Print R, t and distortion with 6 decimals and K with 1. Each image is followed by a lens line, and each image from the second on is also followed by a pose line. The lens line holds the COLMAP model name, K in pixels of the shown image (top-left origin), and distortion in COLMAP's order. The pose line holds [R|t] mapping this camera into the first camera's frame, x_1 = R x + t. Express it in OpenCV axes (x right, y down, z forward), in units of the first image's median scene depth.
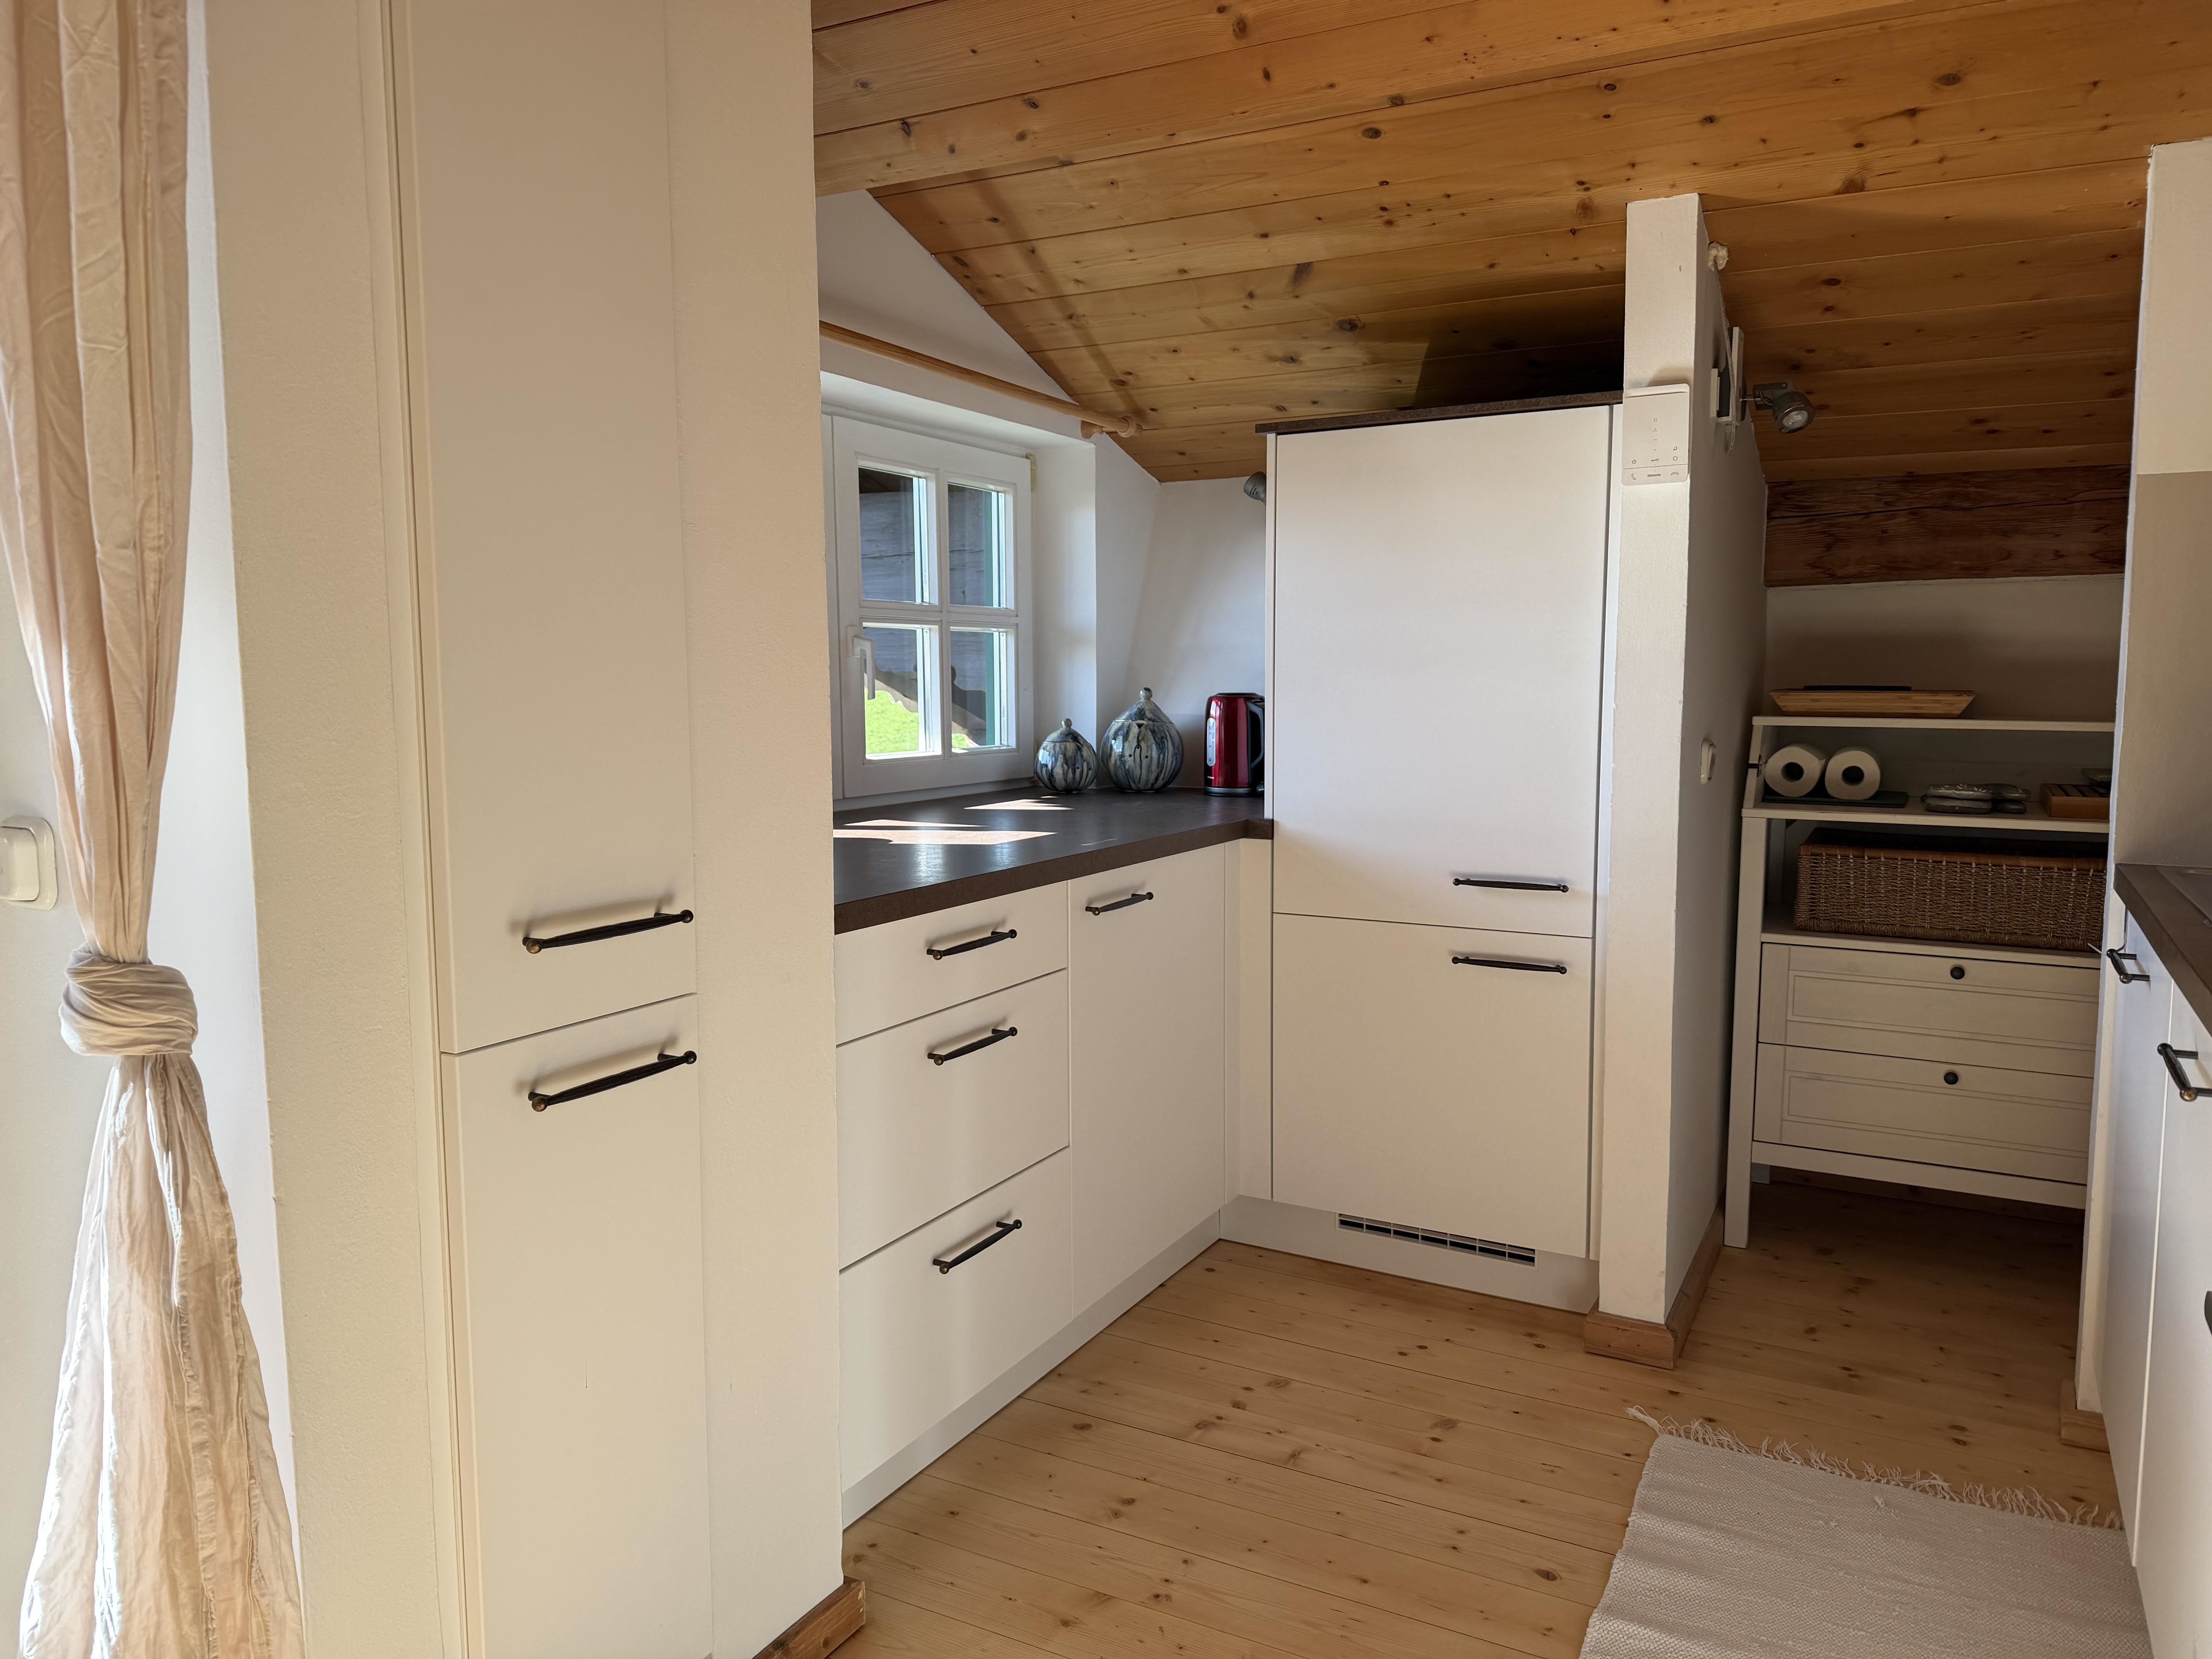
lens RADIAL K [[1538.7, 0, 1123.9], [0, 1538.7, 832.1], [0, 0, 1]] dist [0.027371, -0.043820]
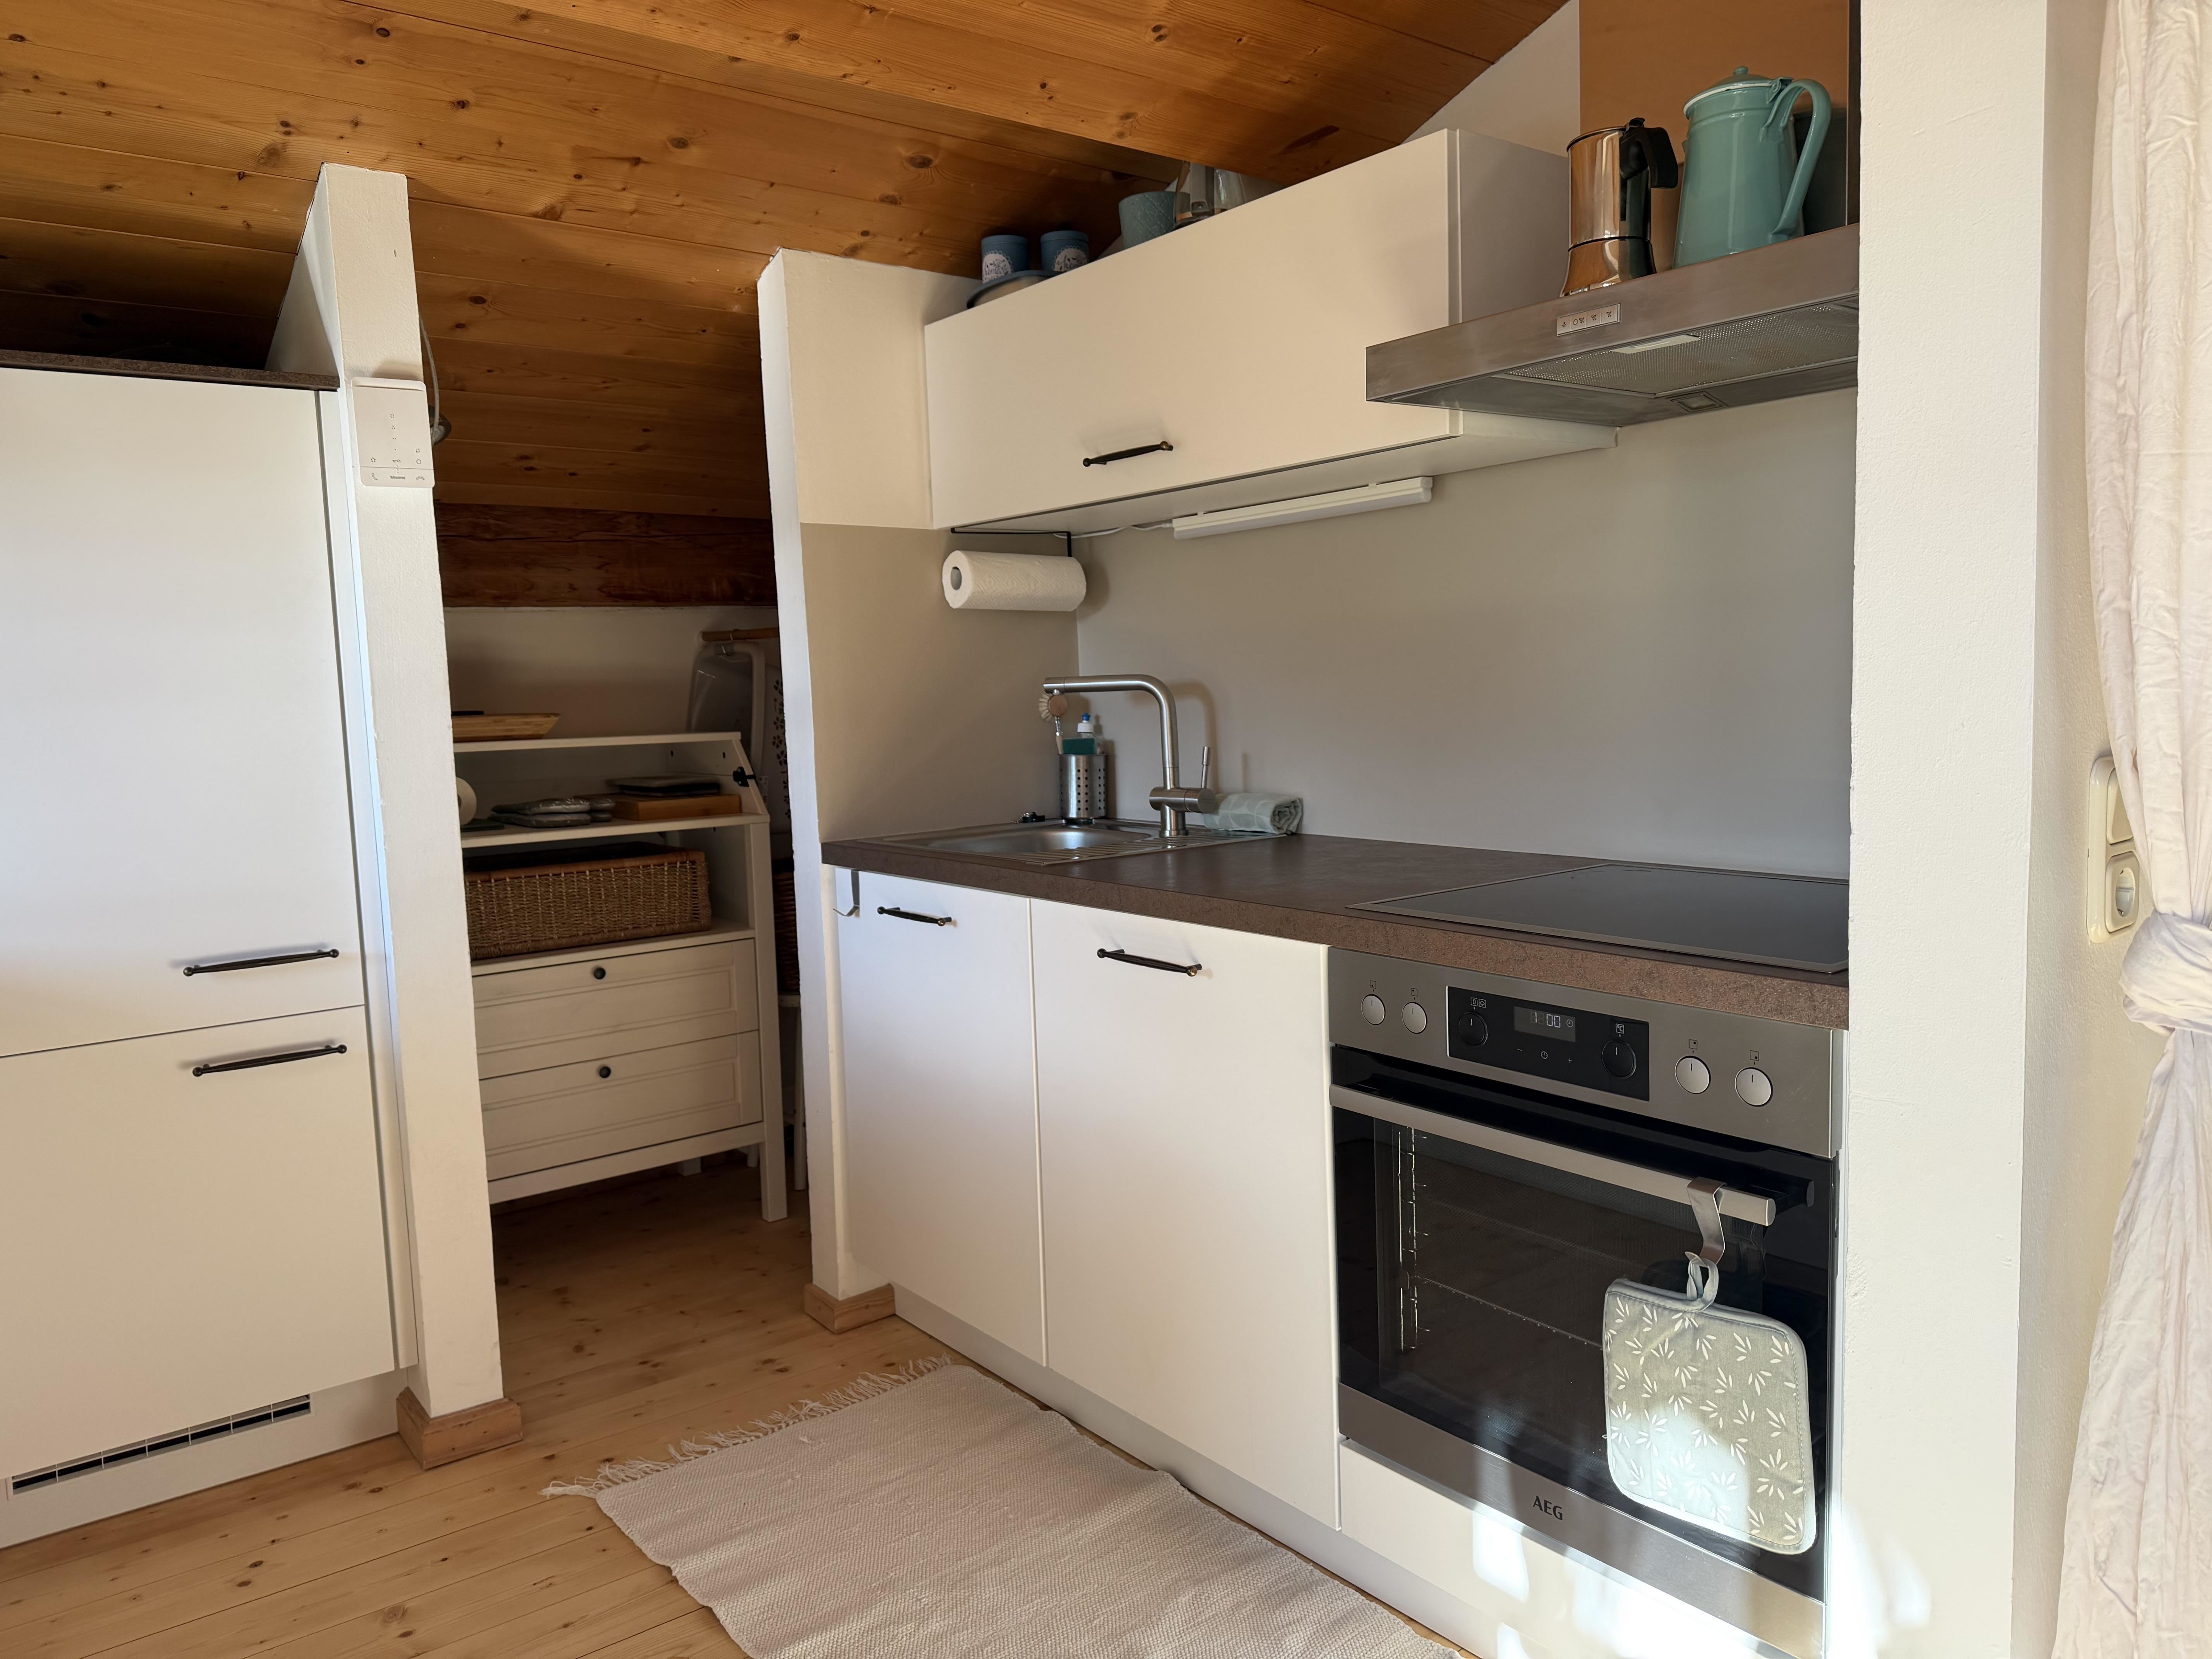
lens RADIAL K [[1538.7, 0, 1094.5], [0, 1538.7, 836.2], [0, 0, 1]] dist [0.027371, -0.043820]
pose [[0.408539, -0.105288, 0.906648, -0.315462], [0.128064, 0.990111, 0.057275, -0.023105], [-0.903712, 0.092709, 0.417983, 0.265378]]
